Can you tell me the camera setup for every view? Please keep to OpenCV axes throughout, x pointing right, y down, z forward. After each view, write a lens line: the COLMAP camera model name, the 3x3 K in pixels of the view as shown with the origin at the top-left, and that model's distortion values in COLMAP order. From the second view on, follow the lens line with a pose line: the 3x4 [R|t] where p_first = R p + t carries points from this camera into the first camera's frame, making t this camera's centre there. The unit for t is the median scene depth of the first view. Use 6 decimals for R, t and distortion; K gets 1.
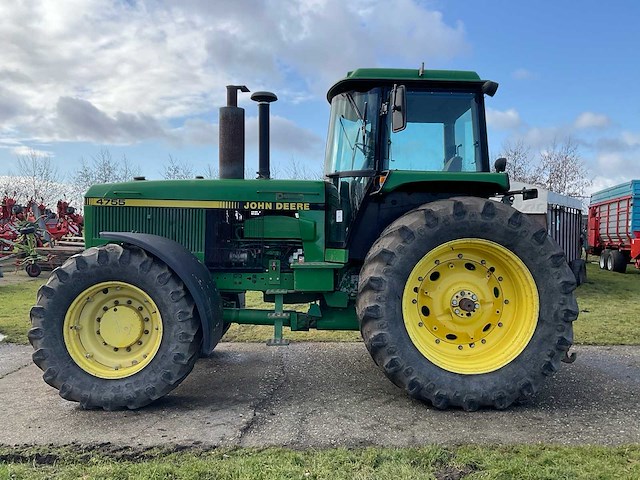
lens RADIAL K [[563.0, 0, 323.9], [0, 563.0, 238.6], [0, 0, 1]] dist [0.067296, -0.098318]
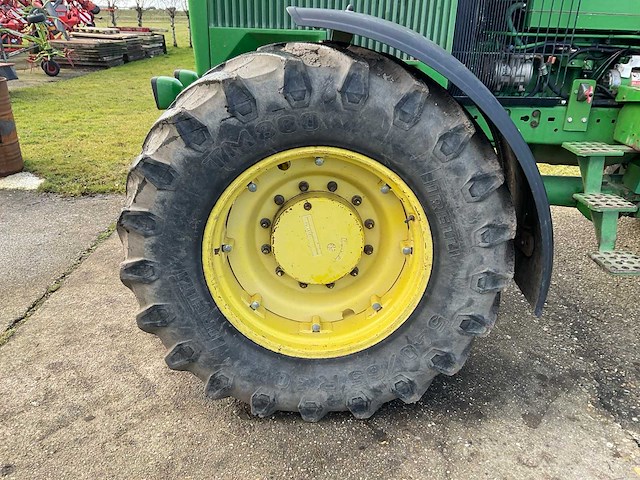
lens RADIAL K [[563.0, 0, 349.4], [0, 563.0, 246.4], [0, 0, 1]] dist [0.067296, -0.098318]
pose [[0.999952, 0.009661, 0.001491, -0.348663], [-0.009567, 0.935768, 0.352486, 0.003029], [0.002011, -0.352484, 0.935816, 0.611080]]
